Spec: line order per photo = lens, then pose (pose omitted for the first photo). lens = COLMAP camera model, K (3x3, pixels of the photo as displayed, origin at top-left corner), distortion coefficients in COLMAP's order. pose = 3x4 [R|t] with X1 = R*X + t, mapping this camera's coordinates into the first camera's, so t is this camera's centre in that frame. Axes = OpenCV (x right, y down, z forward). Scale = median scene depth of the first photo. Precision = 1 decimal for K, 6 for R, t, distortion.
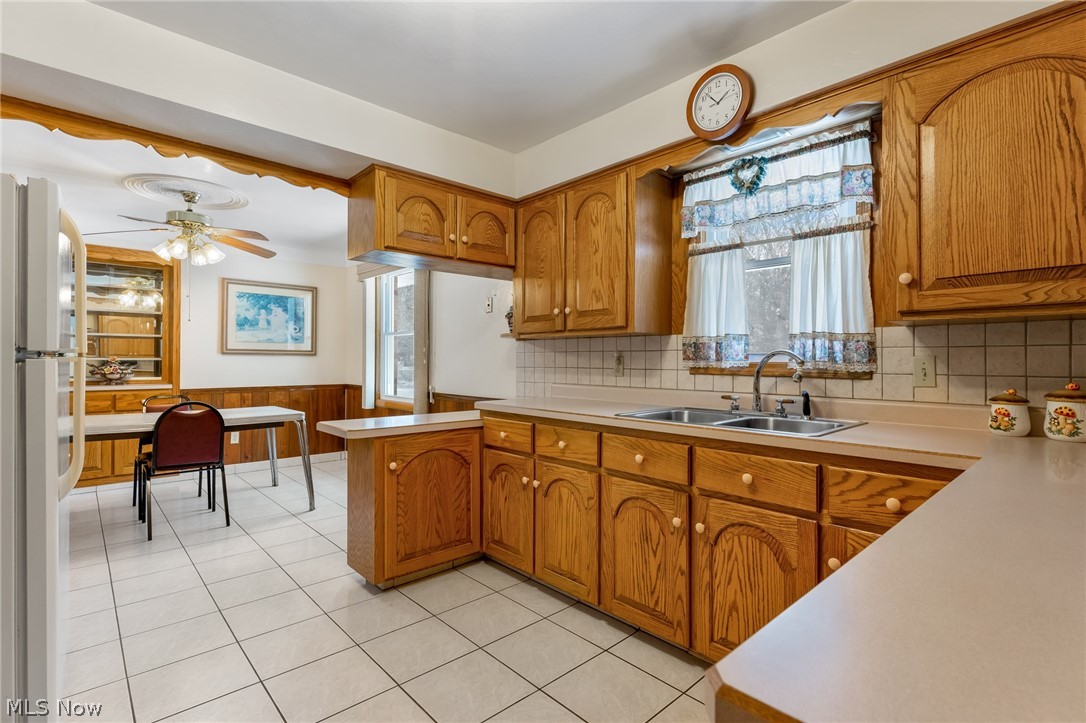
lens RADIAL K [[506.7, 0, 543.0], [0, 506.7, 361.5], [0, 0, 1]] dist [-0.019301, -0.000033]
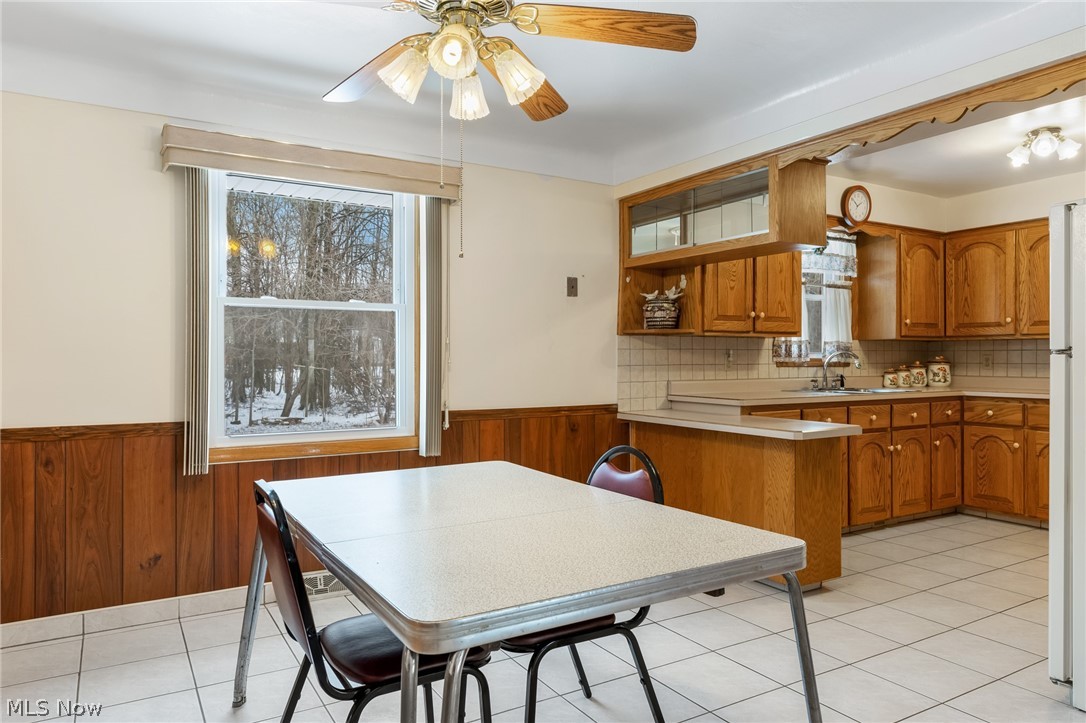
lens RADIAL K [[721.0, 0, 543.0], [0, 721.0, 361.5], [0, 0, 1]] dist [0.001066, 0.000122]
pose [[0.206885, -0.010772, 0.978306, -1.747443], [0.004879, 0.999938, 0.009979, -0.012660], [-0.978353, 0.002709, 0.206925, 1.186301]]
